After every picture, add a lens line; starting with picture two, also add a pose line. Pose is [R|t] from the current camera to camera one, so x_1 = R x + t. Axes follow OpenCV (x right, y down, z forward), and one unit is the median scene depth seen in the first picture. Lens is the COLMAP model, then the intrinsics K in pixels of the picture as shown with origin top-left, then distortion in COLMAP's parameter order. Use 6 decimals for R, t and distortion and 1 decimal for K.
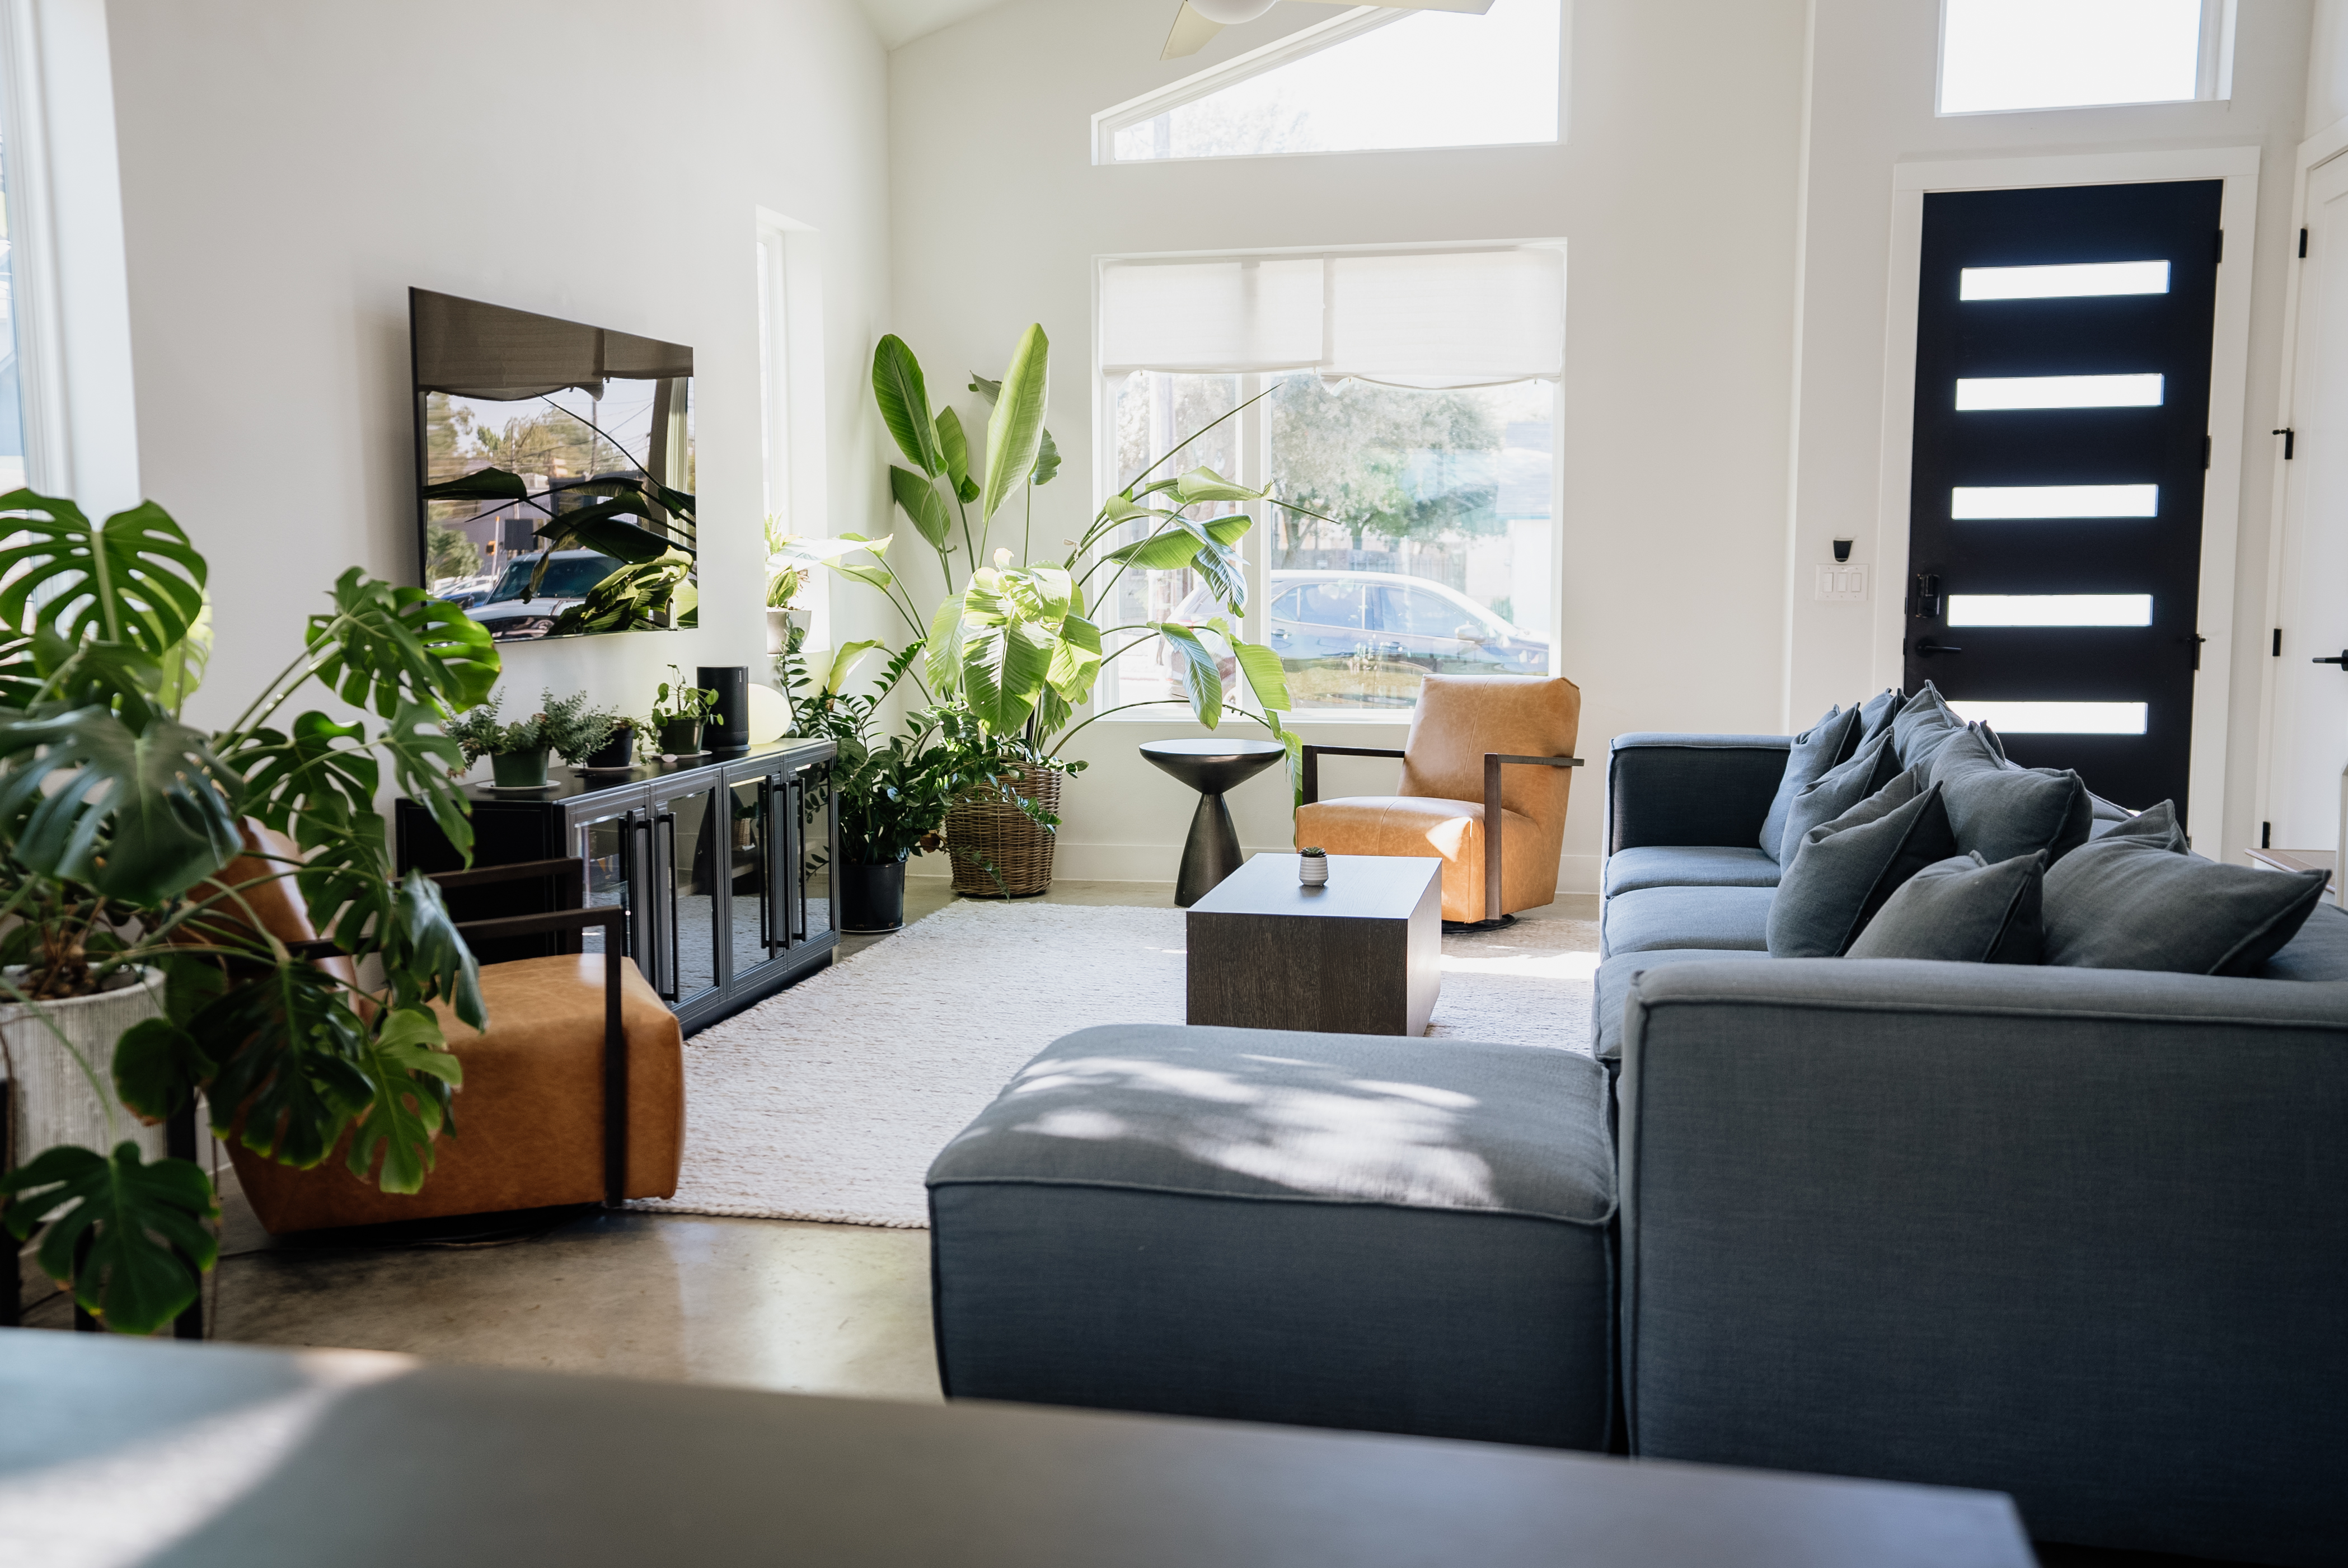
lens RADIAL K [[2136.5, 0, 1174.0], [0, 2136.5, 784.0], [0, 0, 1]] dist [0.055518, 0.010776]
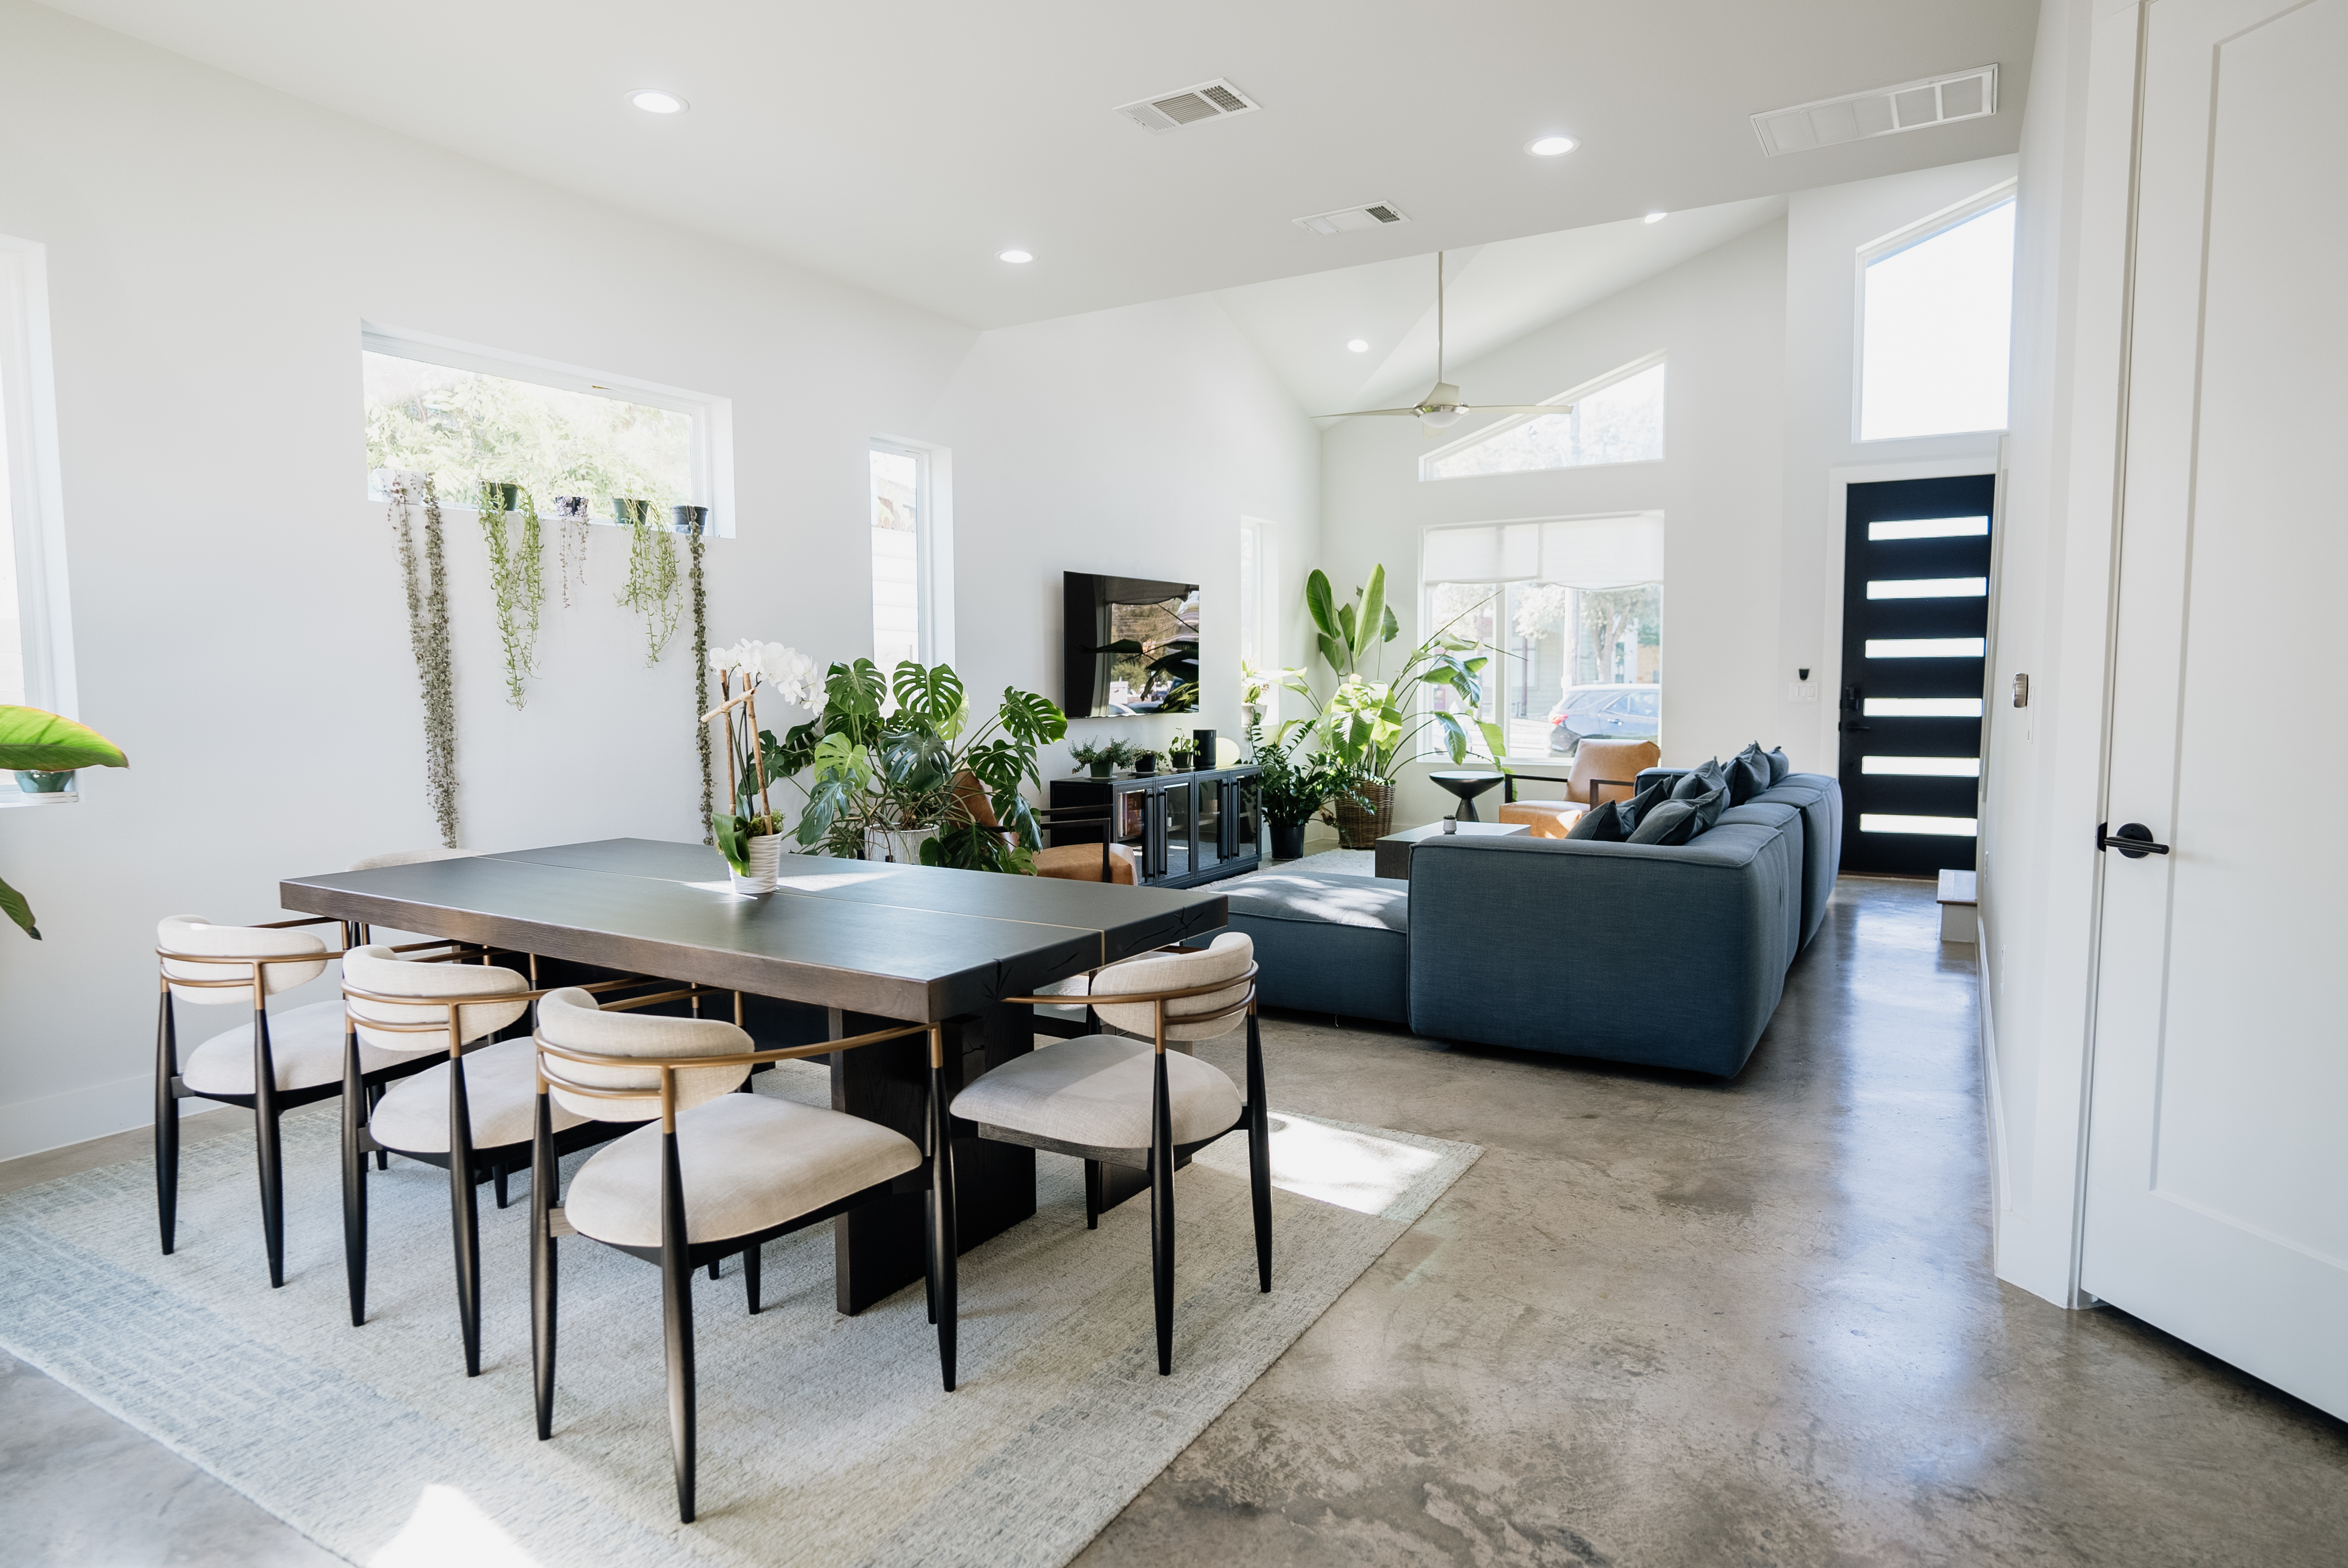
lens RADIAL K [[1317.5, 0, 1174.0], [0, 1317.5, 784.0], [0, 0, 1]] dist [-0.037591, 0.000226]
pose [[0.943272, 0.021416, -0.331331, 0.176581], [-0.029400, 0.999385, -0.019104, 0.023407], [0.330718, 0.027761, 0.943321, -0.240003]]
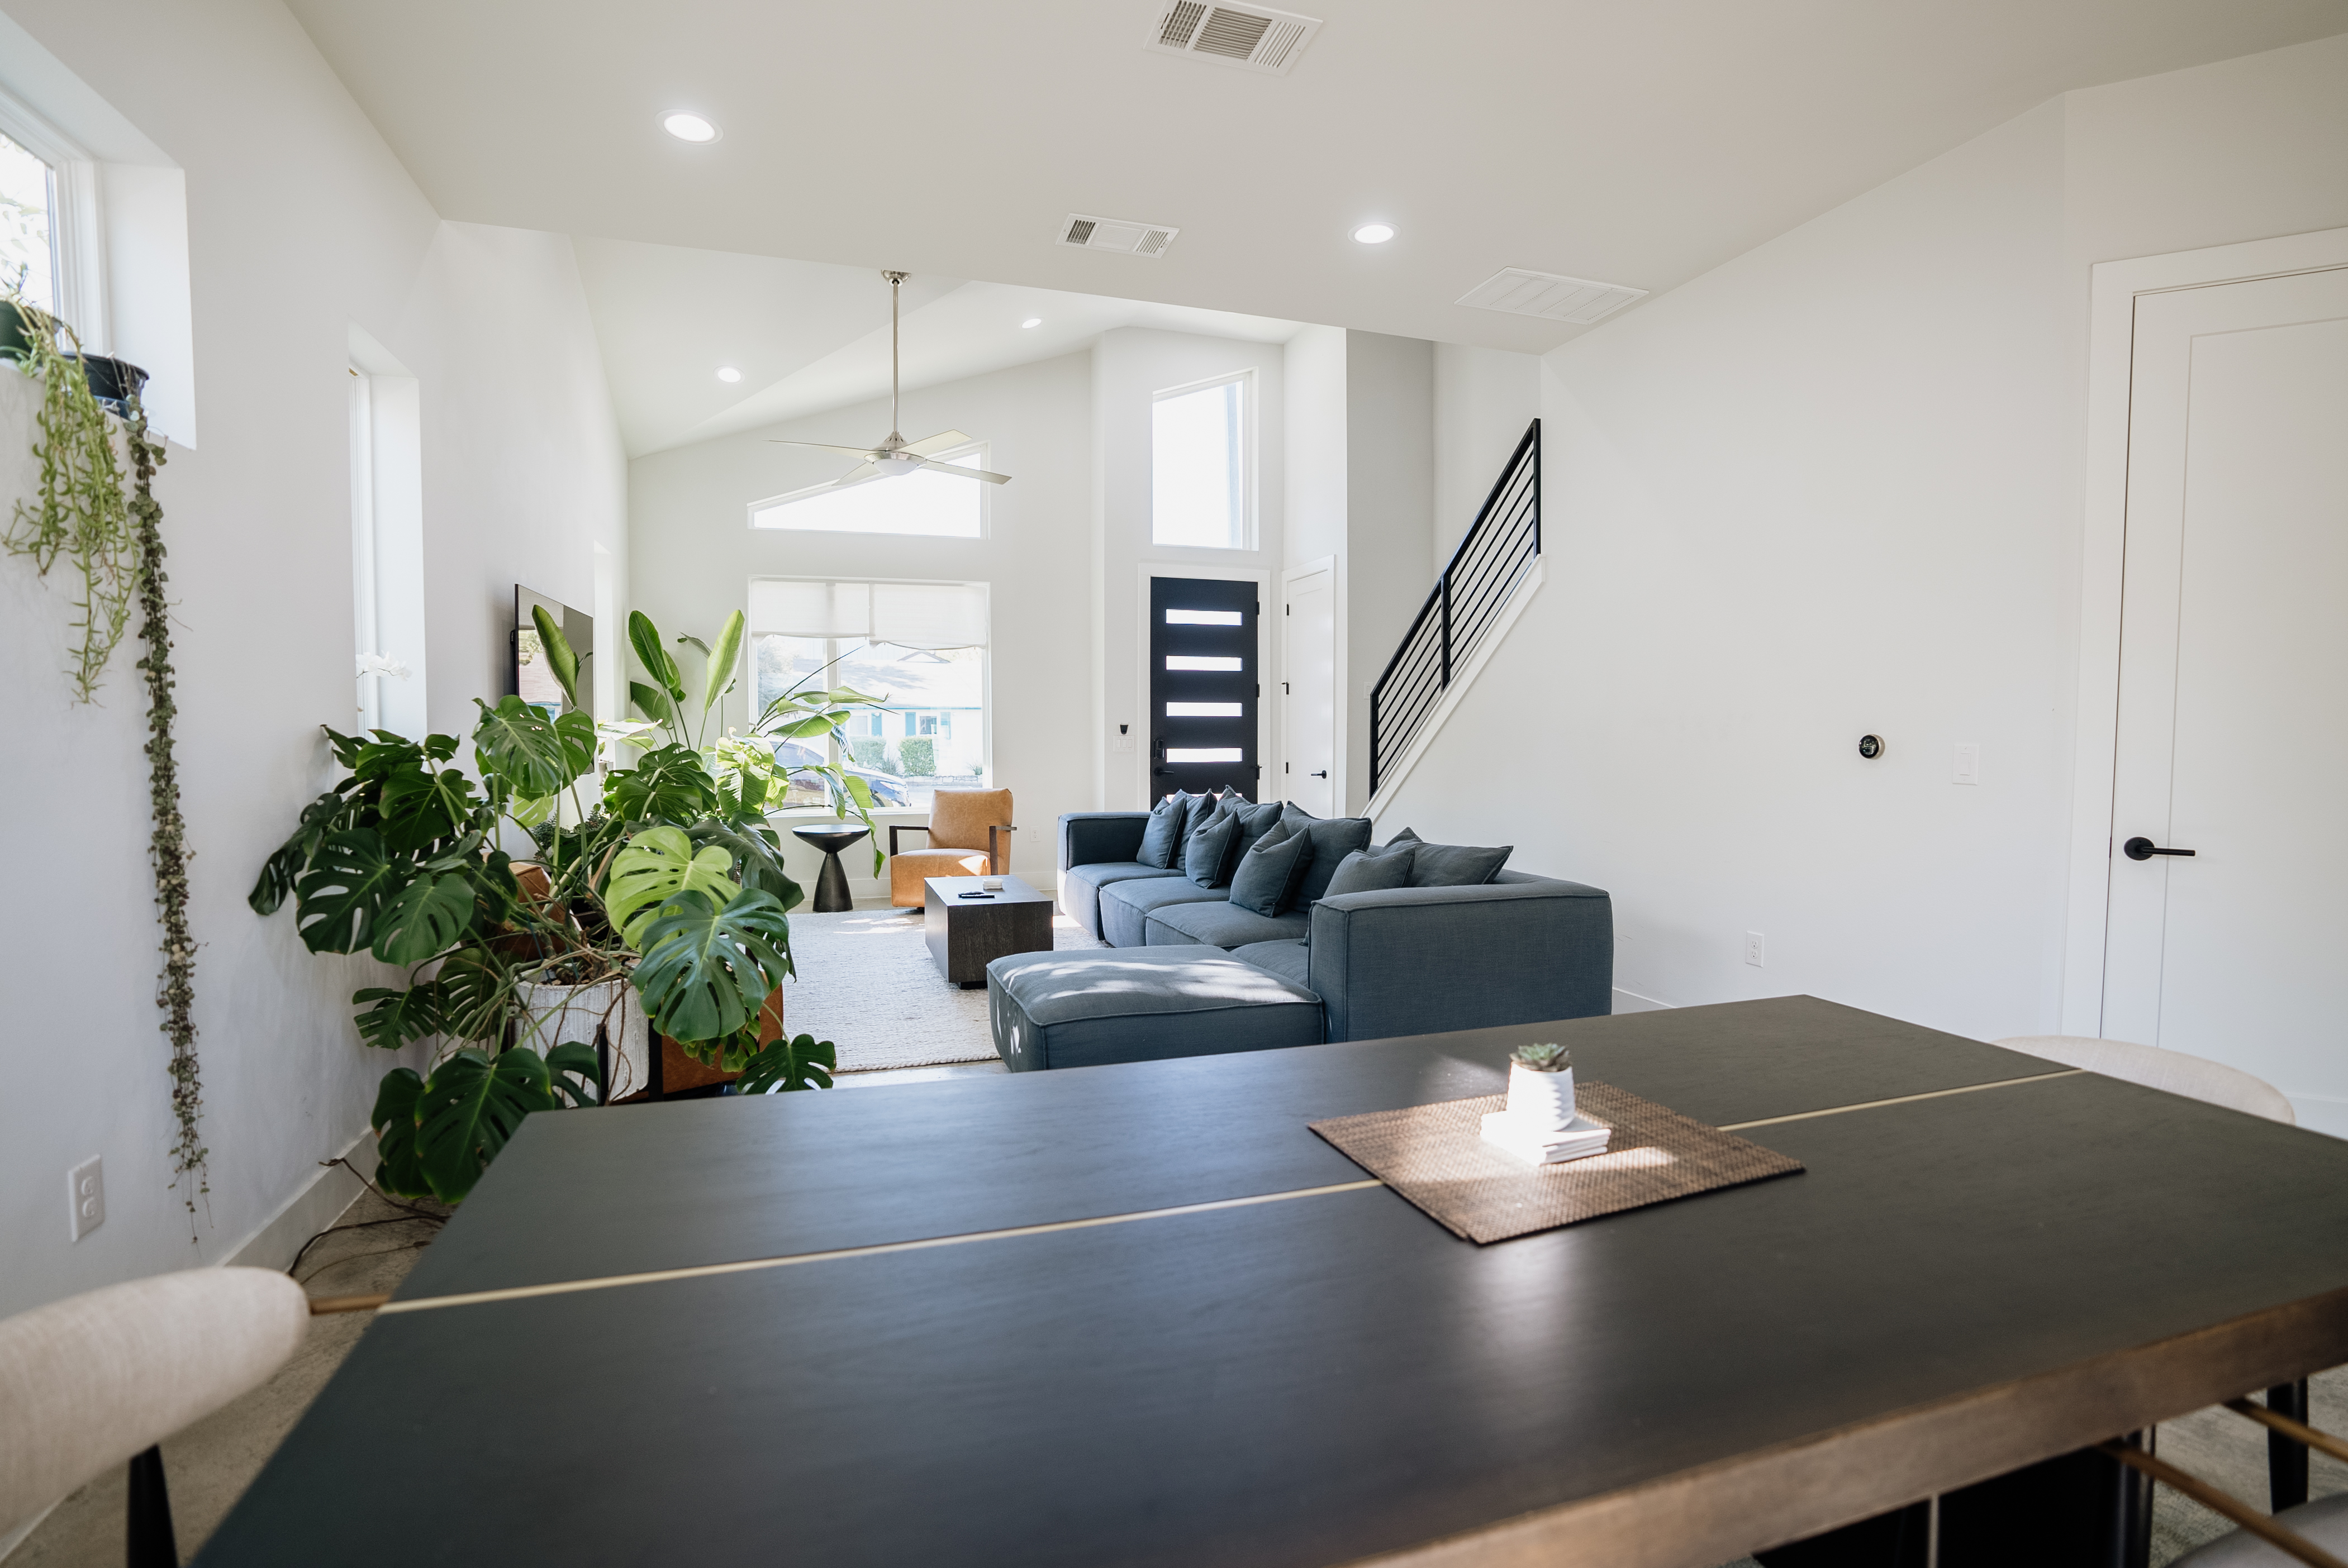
lens RADIAL K [[1092.8, 0, 1174.0], [0, 1092.8, 784.0], [0, 0, 1]] dist [-0.041104, 0.000117]
pose [[0.870152, -0.022968, 0.492247, -0.211887], [0.049873, 0.997889, -0.041600, -0.001241], [-0.490252, 0.060748, 0.869461, -0.017383]]
